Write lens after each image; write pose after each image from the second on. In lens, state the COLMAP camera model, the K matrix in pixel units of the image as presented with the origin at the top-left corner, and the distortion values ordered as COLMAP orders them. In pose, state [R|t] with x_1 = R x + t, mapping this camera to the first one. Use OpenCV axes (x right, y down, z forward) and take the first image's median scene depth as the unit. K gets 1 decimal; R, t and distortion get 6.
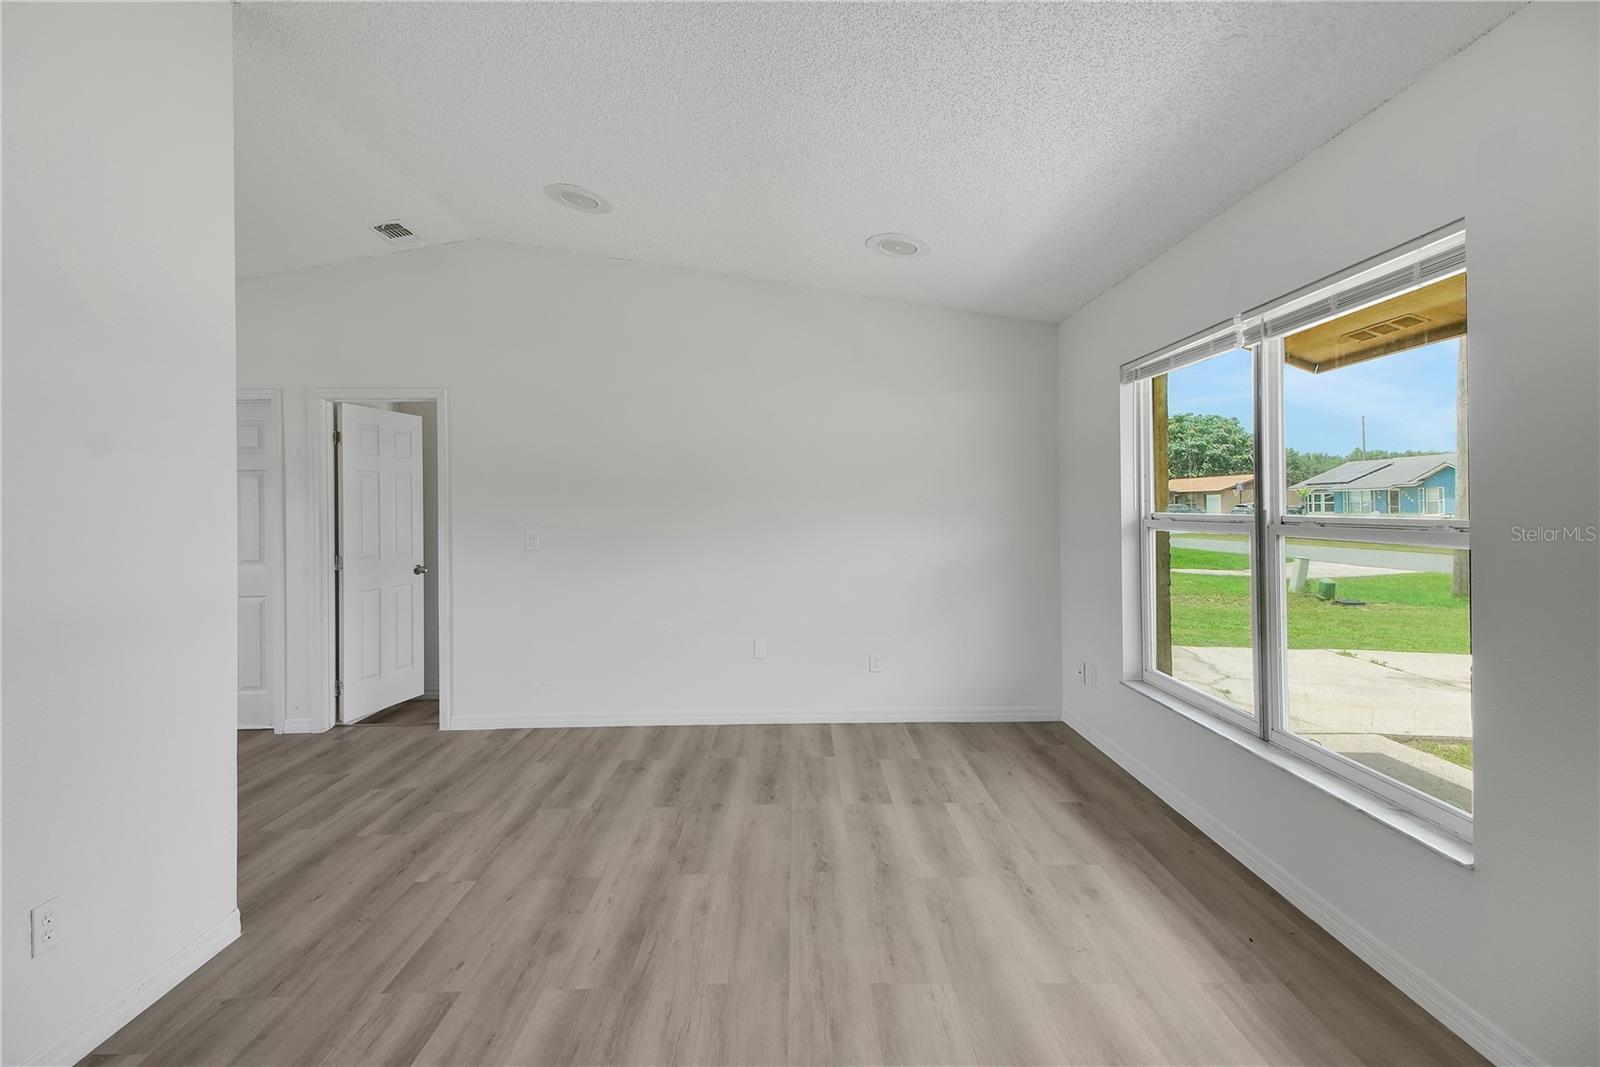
lens RADIAL K [[713.8, 0, 793.6], [0, 713.8, 499.5], [0, 0, 1]] dist [0.055954, -0.023617]
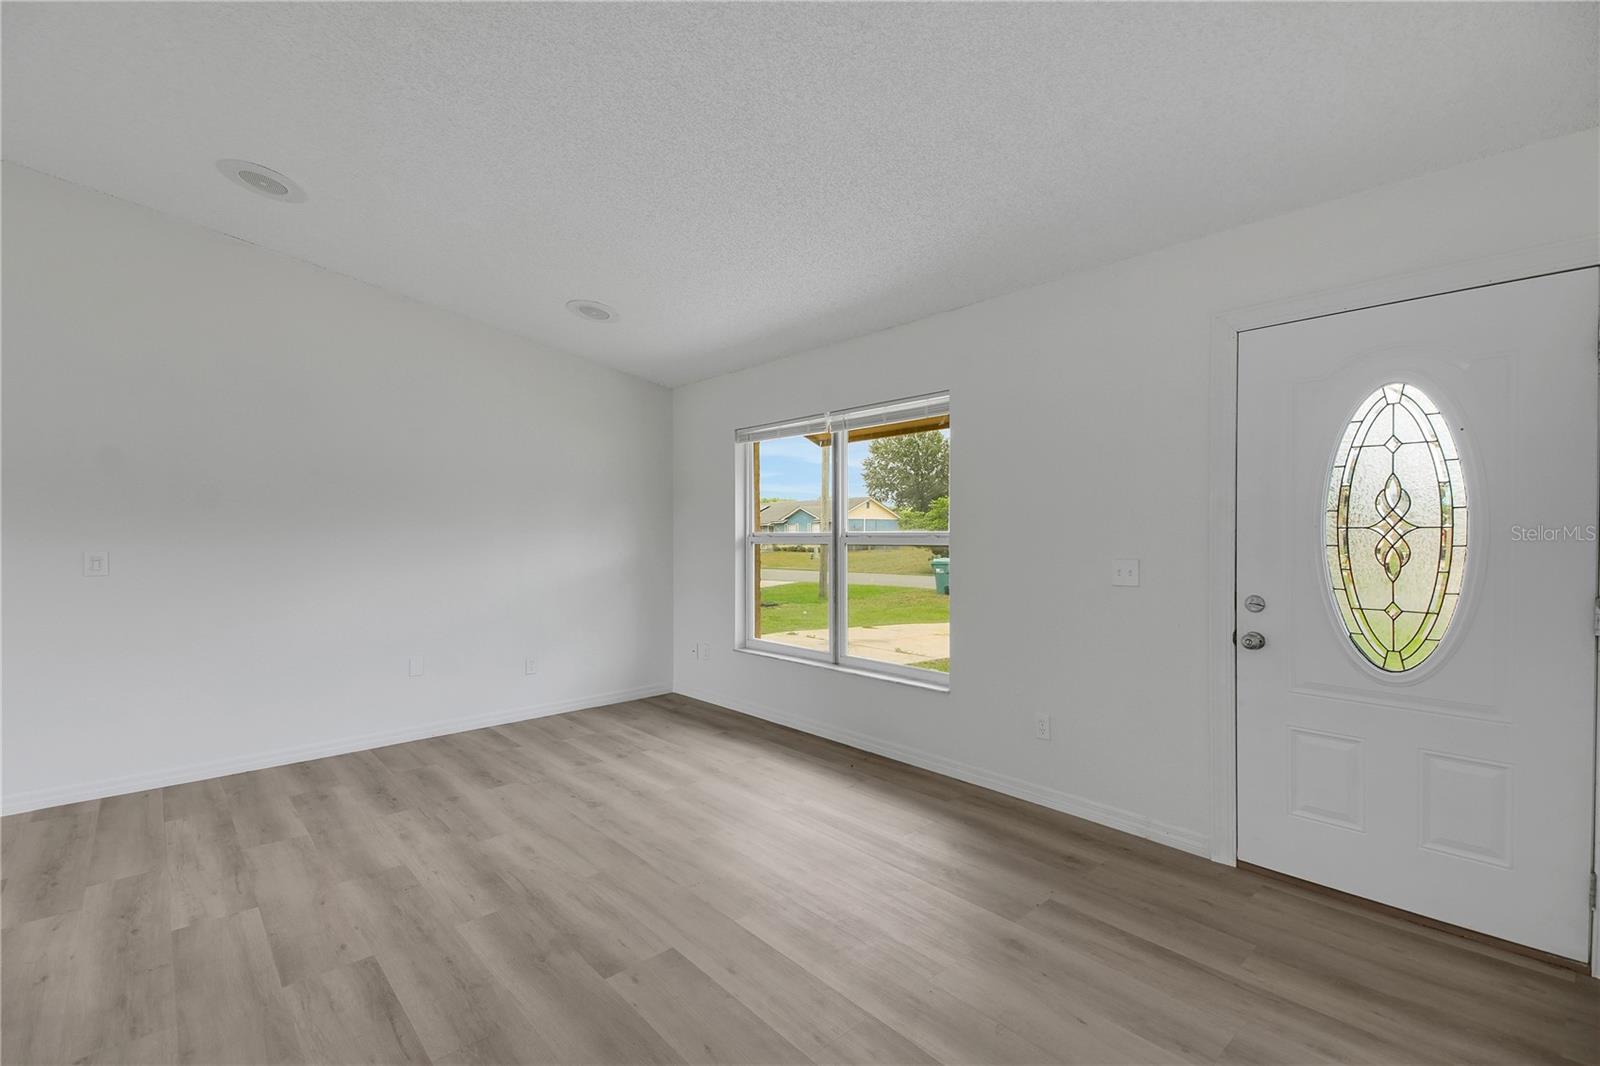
lens RADIAL K [[707.1, 0, 781.7], [0, 707.1, 528.8], [0, 0, 1]] dist [0.054840, -0.023533]
pose [[0.752426, 0.013369, 0.658541, -0.532073], [-0.010969, 0.999910, -0.007766, 0.028640], [-0.658585, -0.001380, 0.752505, -0.157845]]
